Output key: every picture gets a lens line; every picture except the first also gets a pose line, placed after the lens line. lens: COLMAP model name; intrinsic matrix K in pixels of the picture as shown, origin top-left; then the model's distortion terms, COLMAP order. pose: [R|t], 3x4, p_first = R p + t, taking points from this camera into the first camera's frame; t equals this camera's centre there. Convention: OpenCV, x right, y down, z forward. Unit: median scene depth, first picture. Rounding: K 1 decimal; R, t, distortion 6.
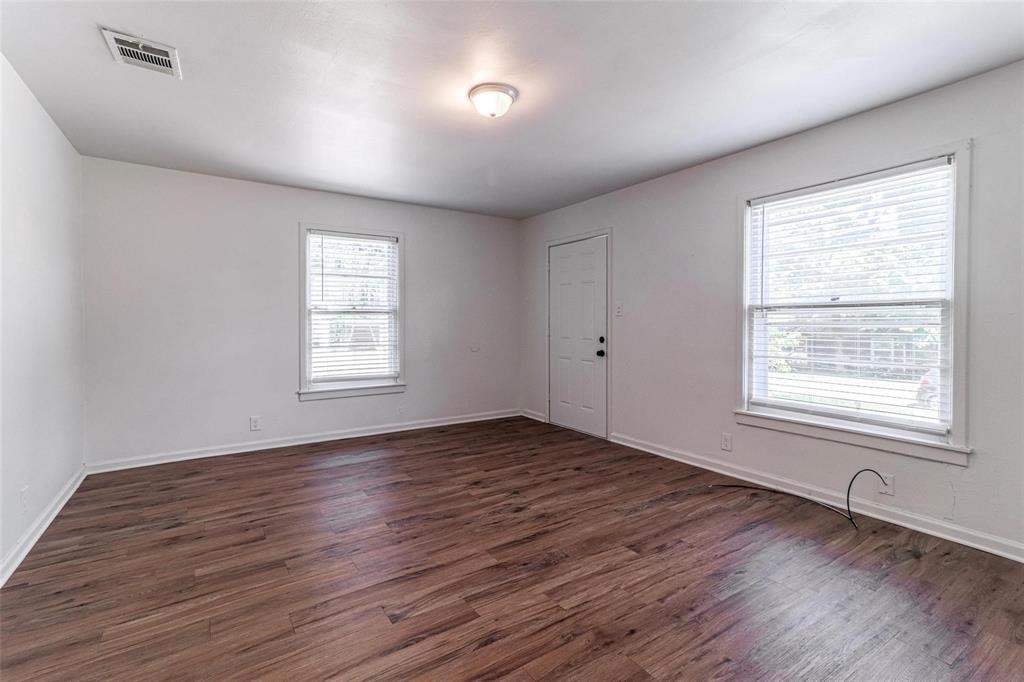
lens RADIAL K [[468.5, 0, 526.2], [0, 468.5, 326.0], [0, 0, 1]] dist [-0.004610, -0.000234]
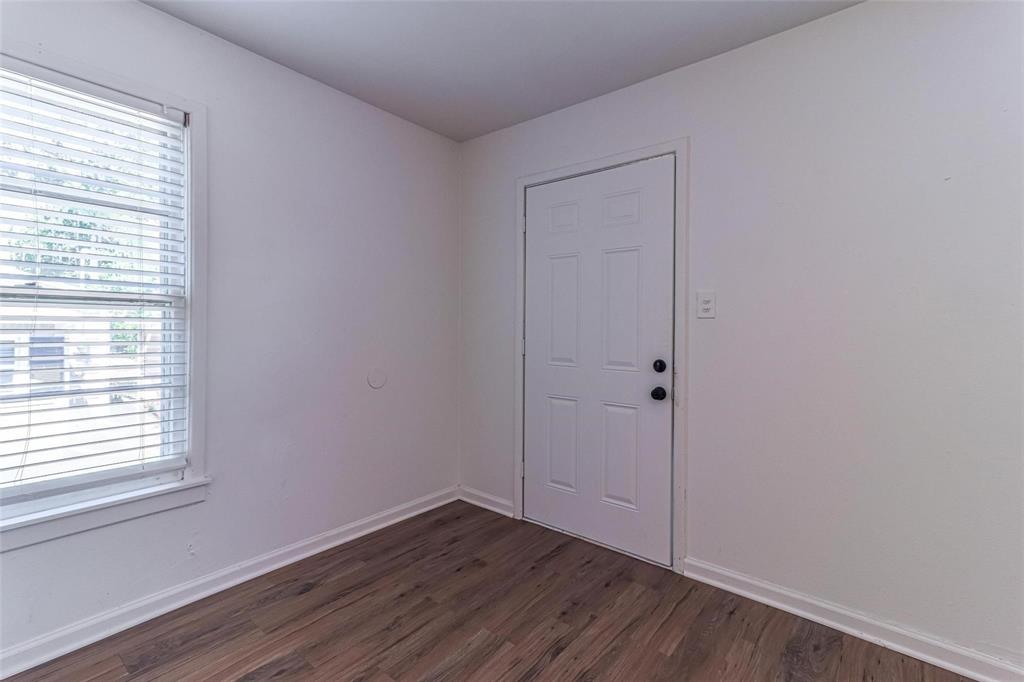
lens RADIAL K [[468.5, 0, 514.6], [0, 468.5, 333.5], [0, 0, 1]] dist [-0.004610, -0.000234]
pose [[0.965275, 0.004826, 0.261191, -0.166734], [-0.005088, 0.999987, 0.000325, -0.005917], [-0.261186, -0.001643, 0.965287, 0.822564]]
